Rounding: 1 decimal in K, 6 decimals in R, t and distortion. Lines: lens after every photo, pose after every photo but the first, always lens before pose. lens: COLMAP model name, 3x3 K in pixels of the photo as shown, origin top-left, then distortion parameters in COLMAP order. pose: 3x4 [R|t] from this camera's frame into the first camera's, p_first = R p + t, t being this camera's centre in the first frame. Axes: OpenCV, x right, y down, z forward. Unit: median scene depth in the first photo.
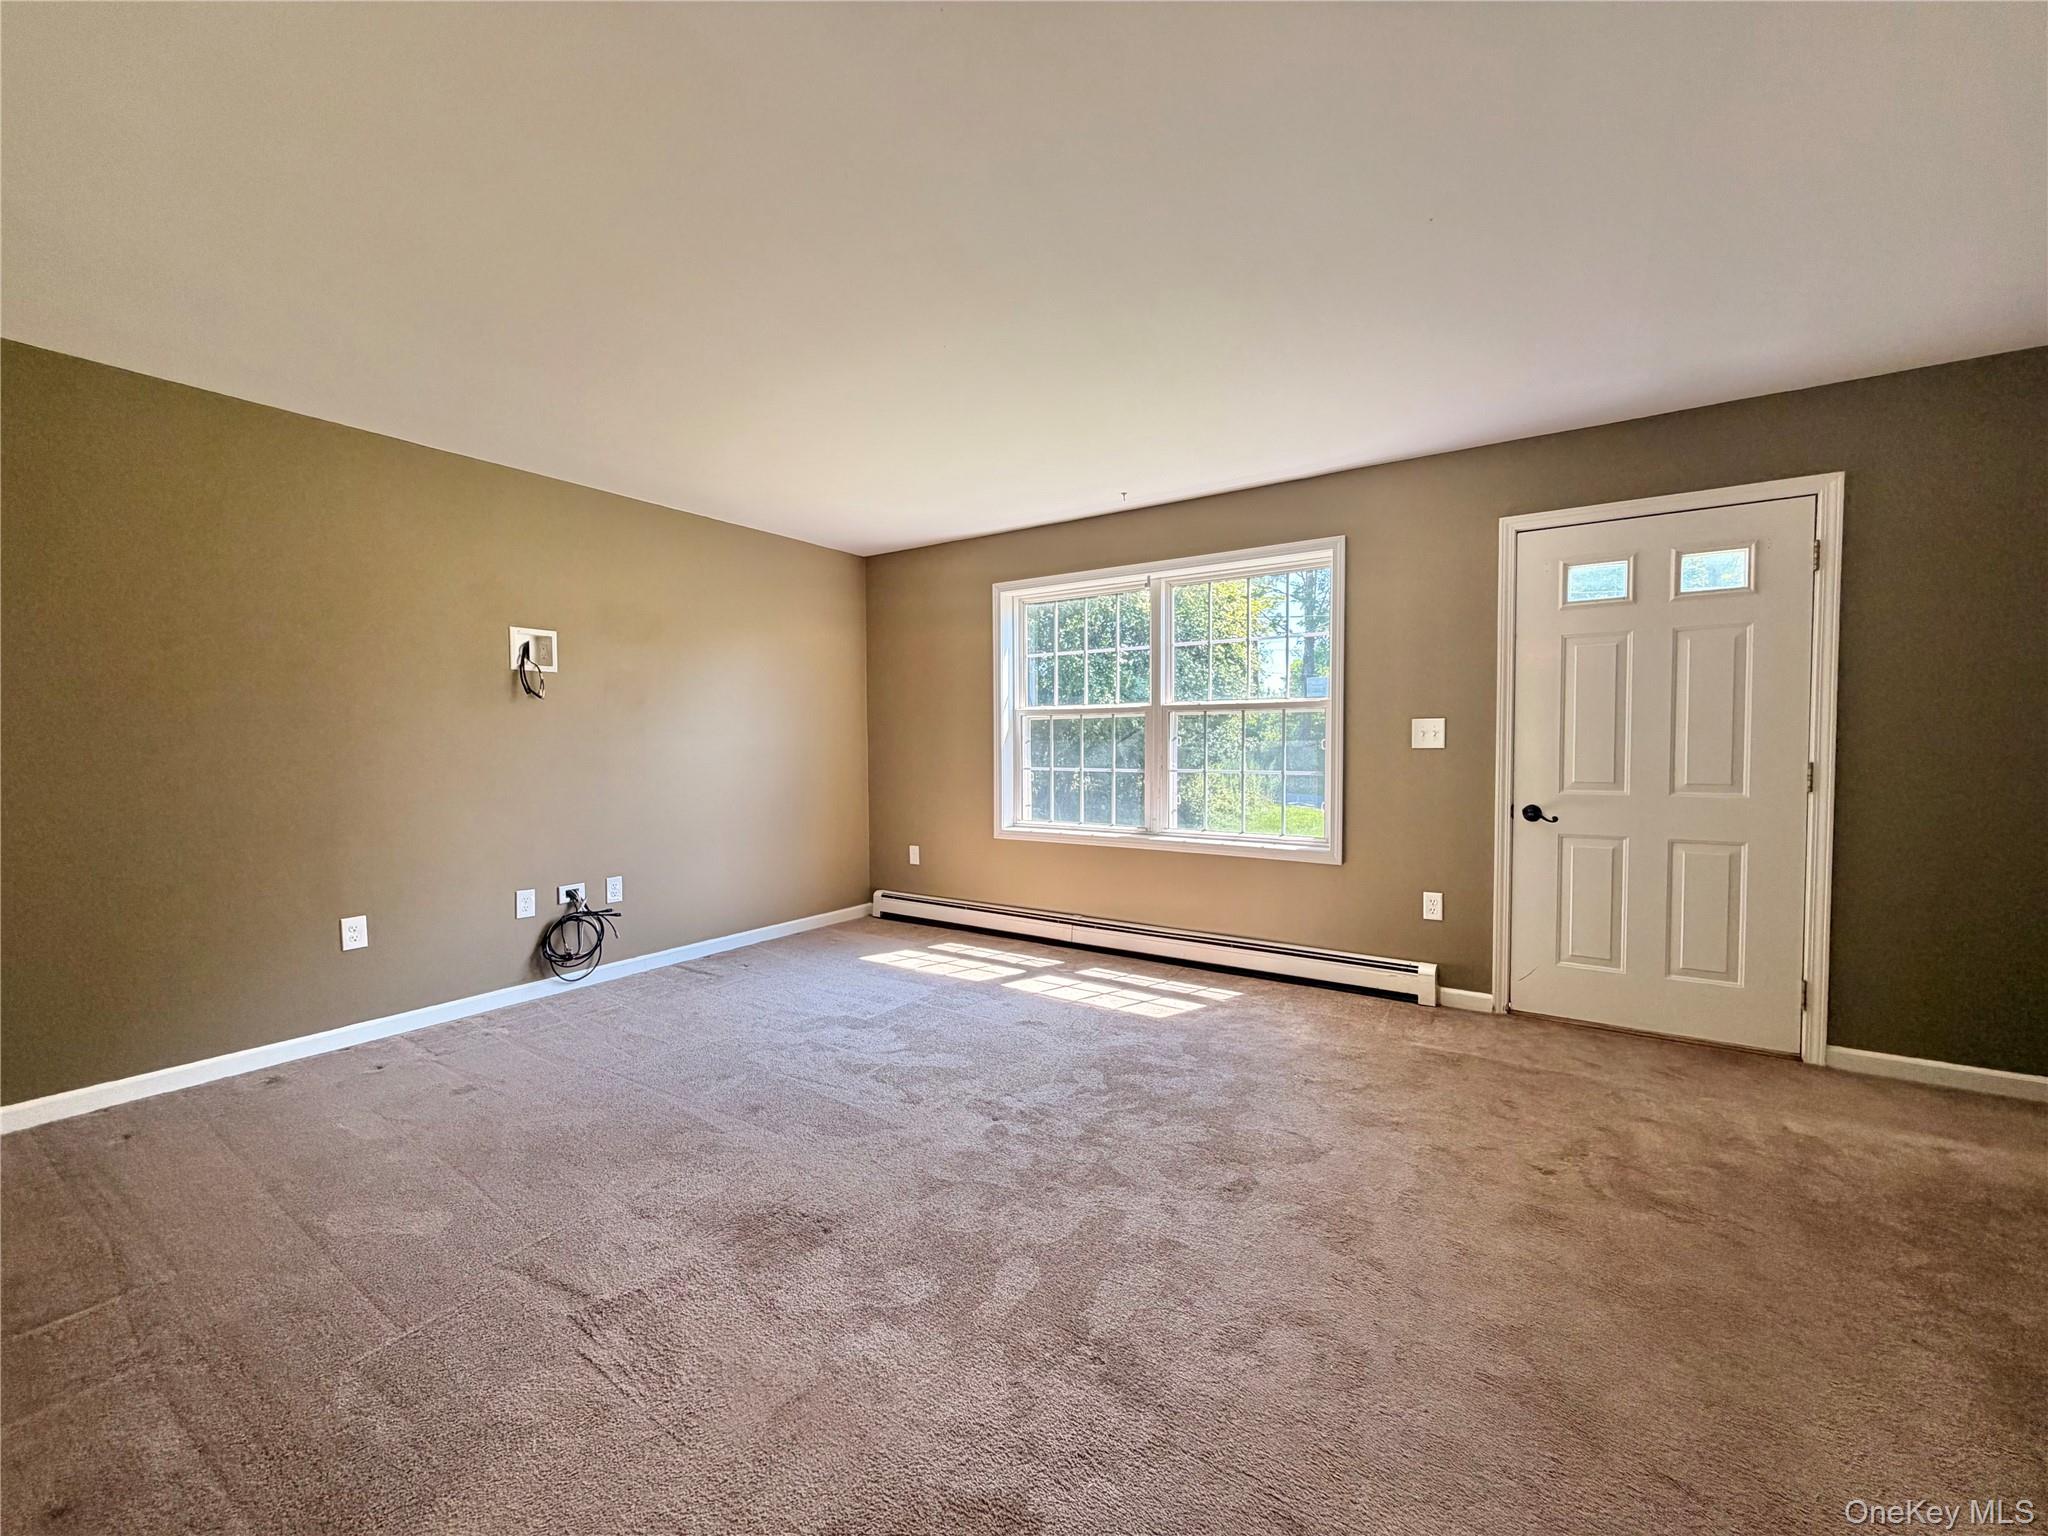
lens RADIAL K [[817.0, 0, 1022.4], [0, 817.0, 771.1], [0, 0, 1]] dist [-0.000356, -0.000067]
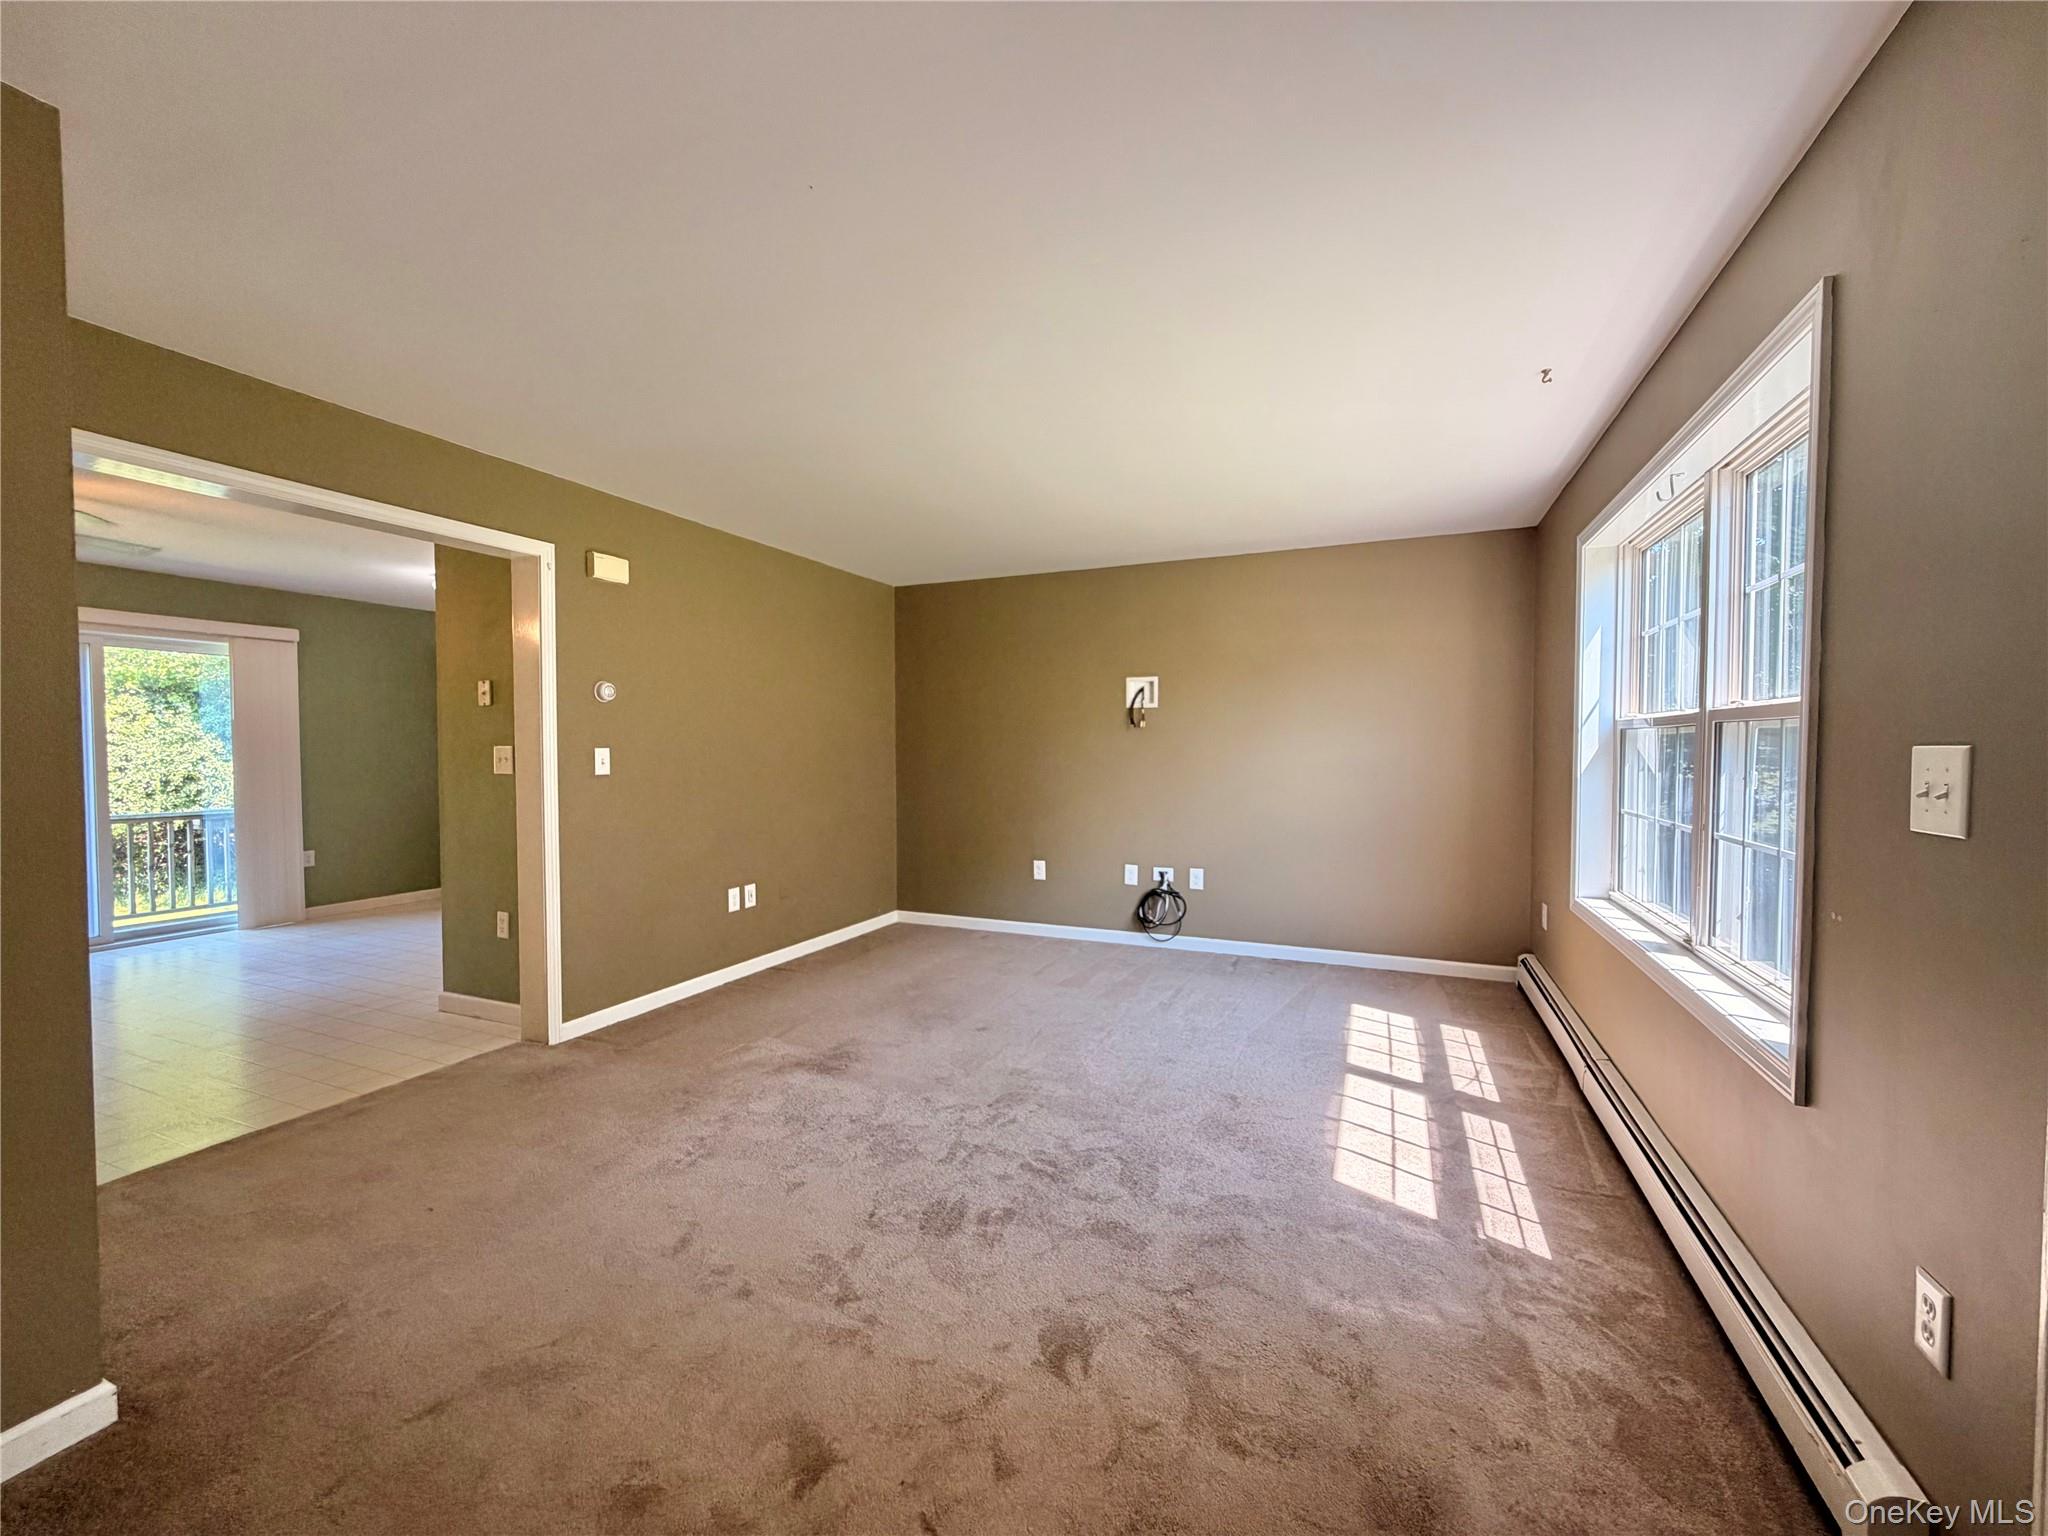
lens RADIAL K [[817.0, 0, 1022.4], [0, 817.0, 771.1], [0, 0, 1]] dist [-0.000356, -0.000067]
pose [[0.176323, 0.034792, -0.983717, 0.767479], [-0.036046, 0.998933, 0.028869, -0.051449], [0.983672, 0.030369, 0.177389, 0.591226]]
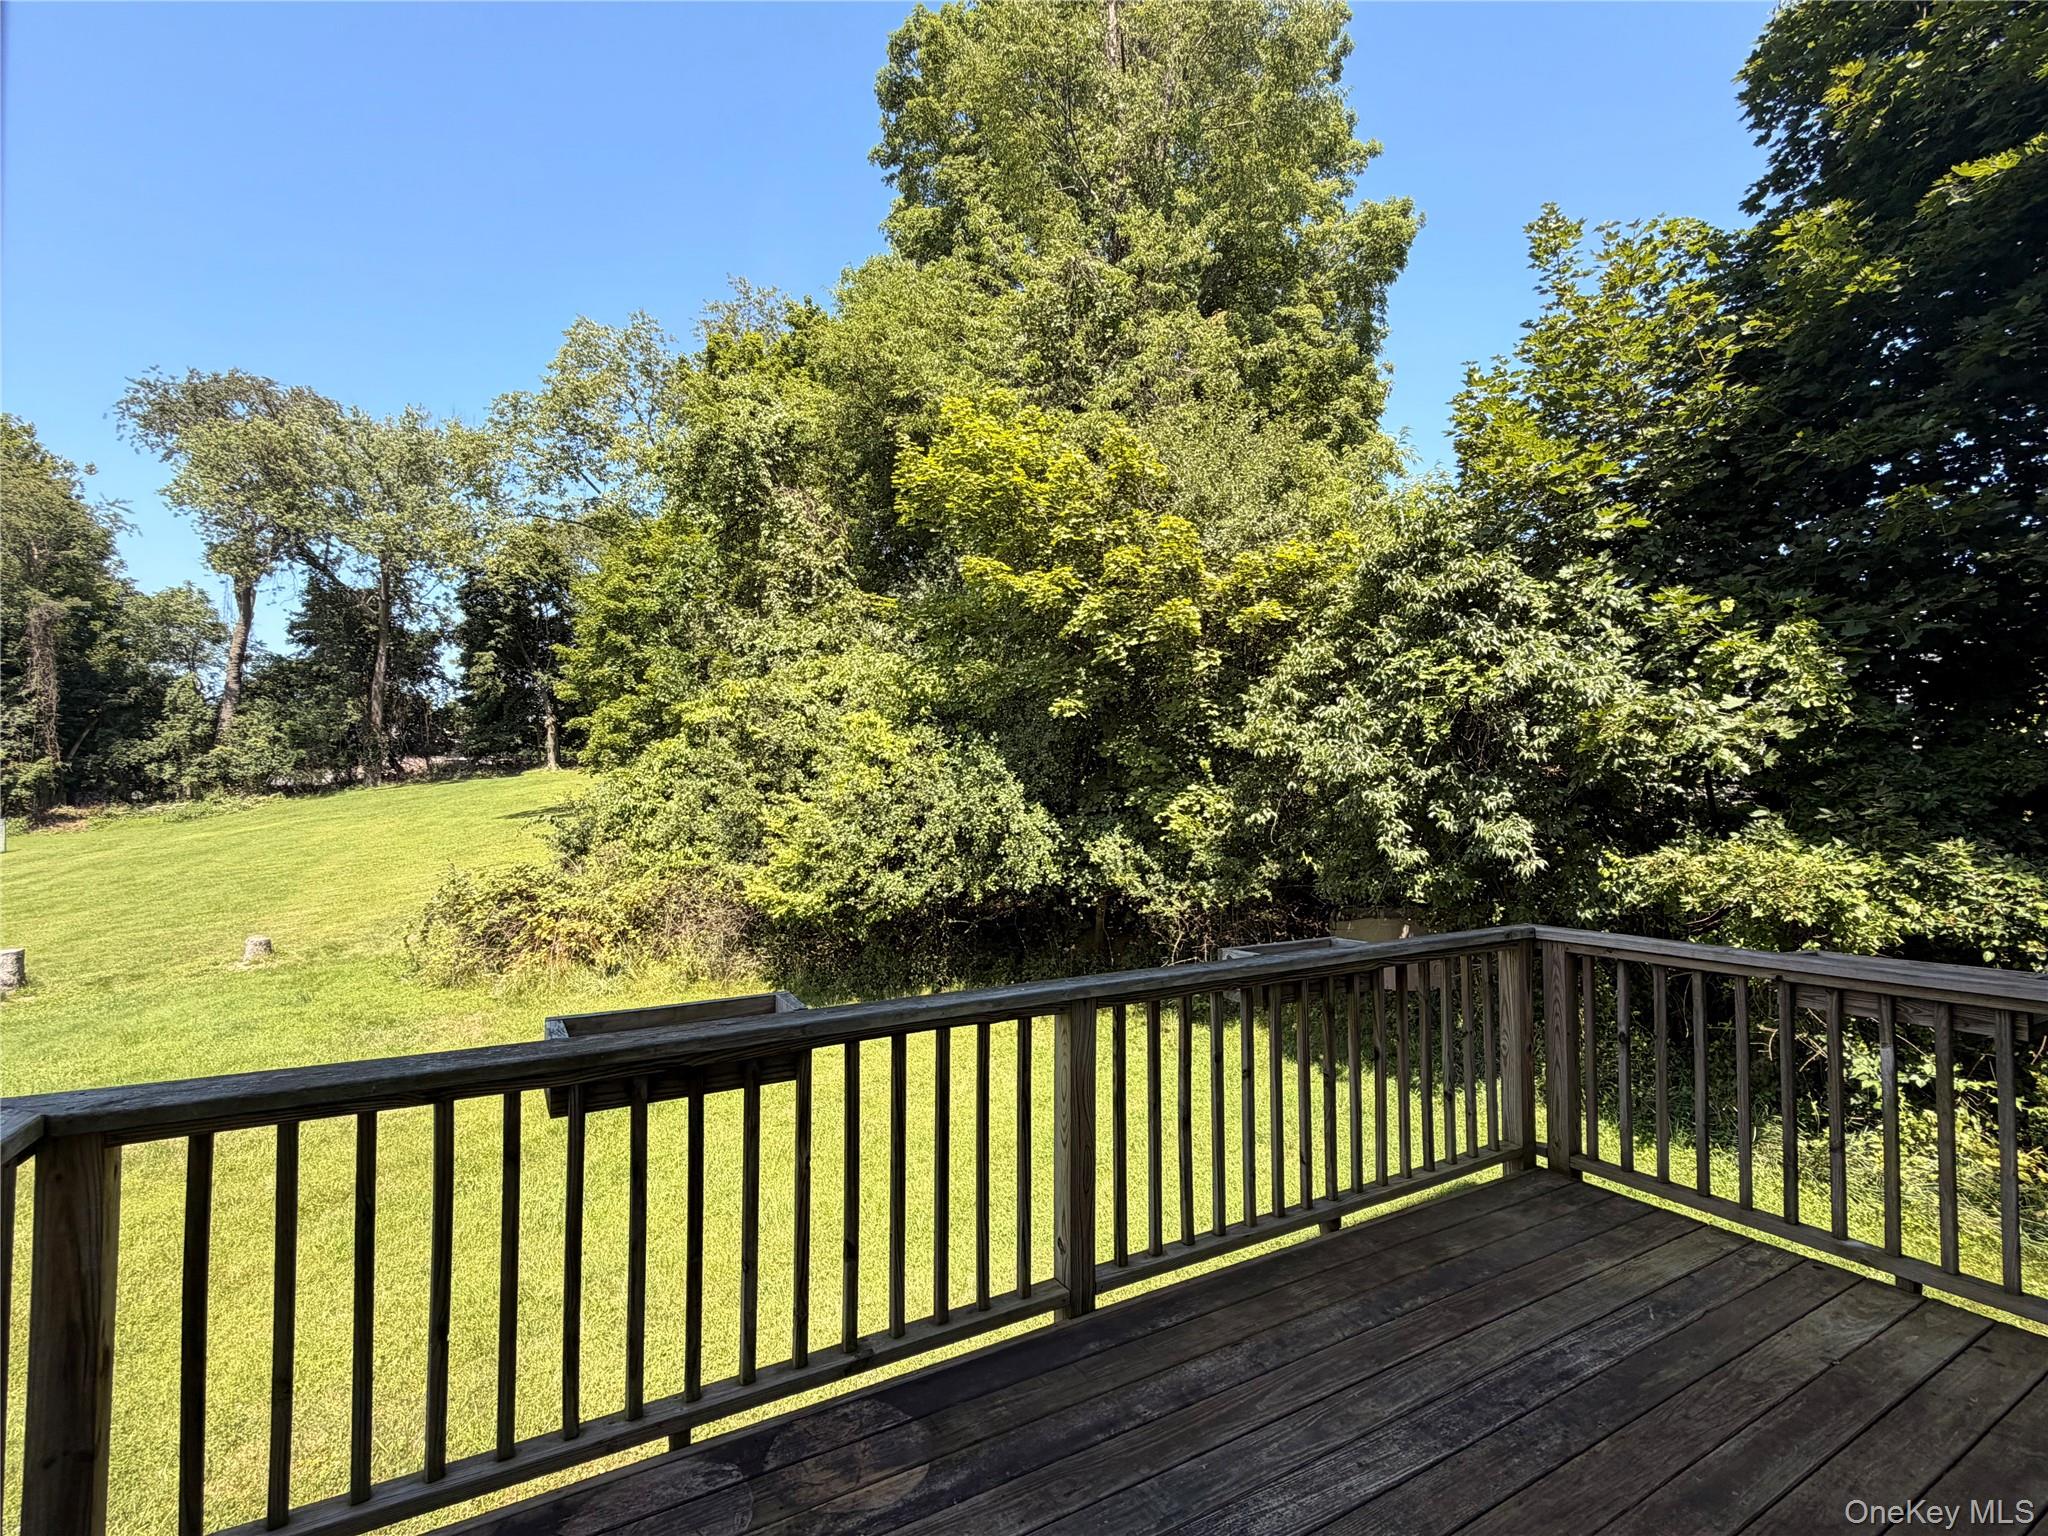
lens RADIAL K [[940.4, 0, 1025.9], [0, 940.4, 772.2], [0, 0, 1]] dist [-0.002111, -0.000173]
pose [[-0.438401, -0.015294, -0.898649, -0.577953], [-0.026256, 0.999646, -0.004204, 0.015792], [0.898396, 0.021752, -0.438648, -0.743037]]
